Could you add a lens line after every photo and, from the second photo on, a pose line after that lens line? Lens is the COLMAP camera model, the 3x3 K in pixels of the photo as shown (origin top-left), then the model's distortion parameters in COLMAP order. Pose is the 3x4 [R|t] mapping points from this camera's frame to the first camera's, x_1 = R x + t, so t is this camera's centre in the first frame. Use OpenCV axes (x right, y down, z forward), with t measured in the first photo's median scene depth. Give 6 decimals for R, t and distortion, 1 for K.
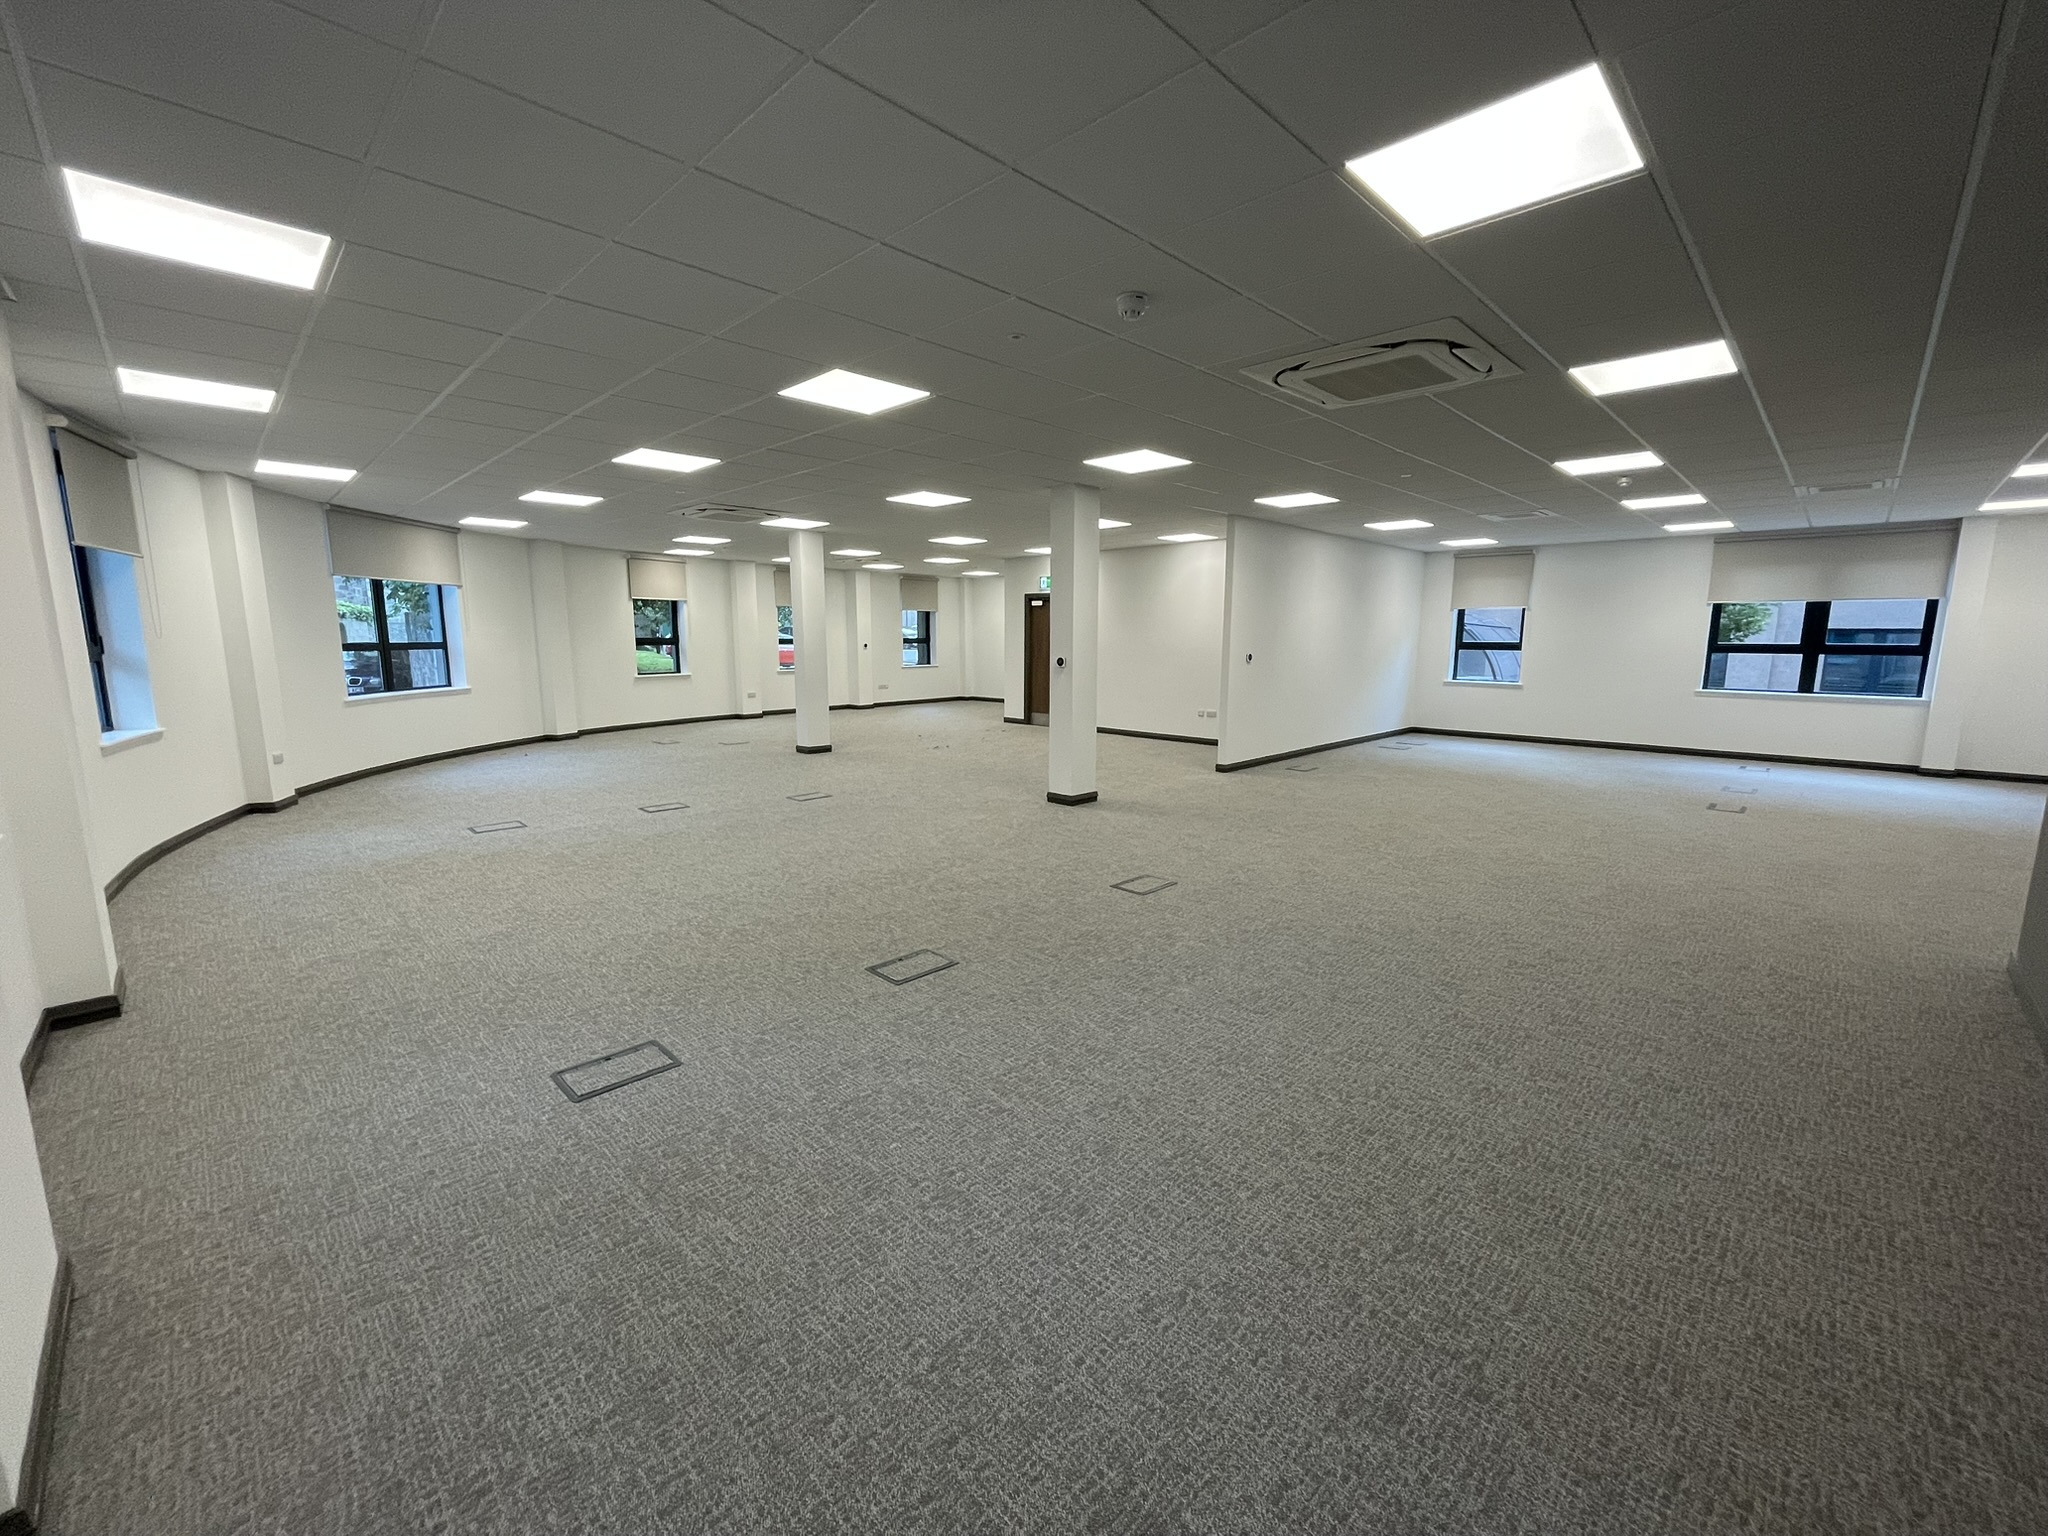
lens RADIAL K [[826.4, 0, 1024.0], [0, 826.4, 768.0], [0, 0, 1]] dist [0.000921, -0.000074]
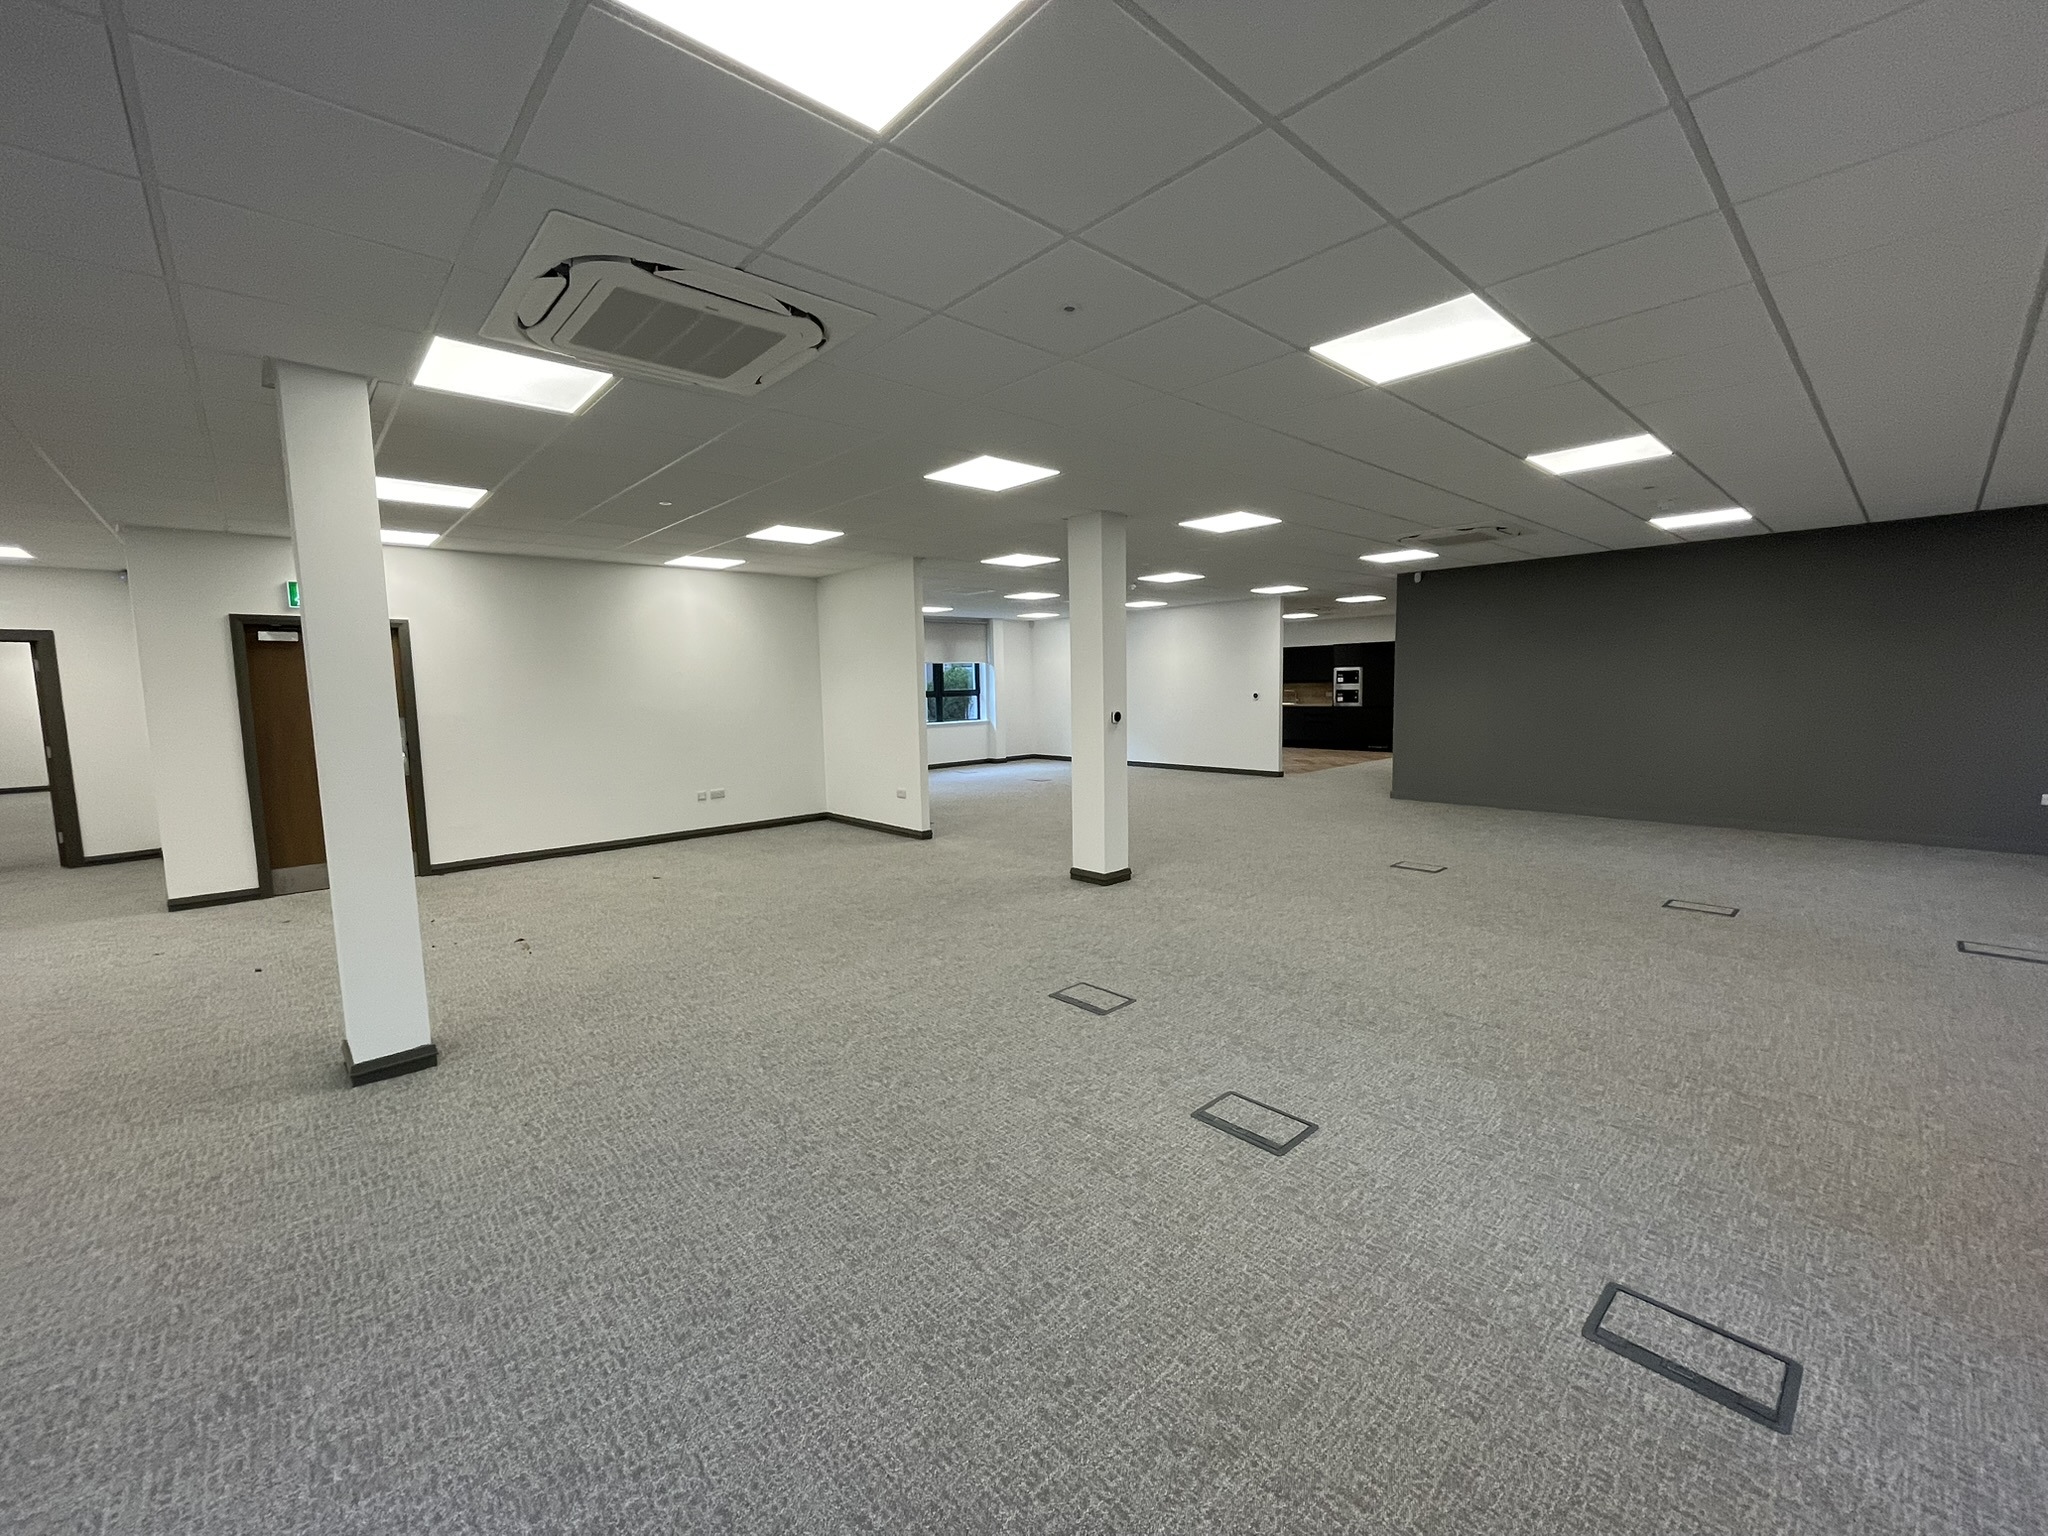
lens RADIAL K [[826.4, 0, 1024.0], [0, 826.4, 768.0], [0, 0, 1]] dist [0.000921, -0.000074]
pose [[0.040108, -0.106567, 0.993496, -0.615786], [0.180219, 0.978761, 0.097711, -0.134139], [-0.982808, 0.175128, 0.058462, 0.794528]]
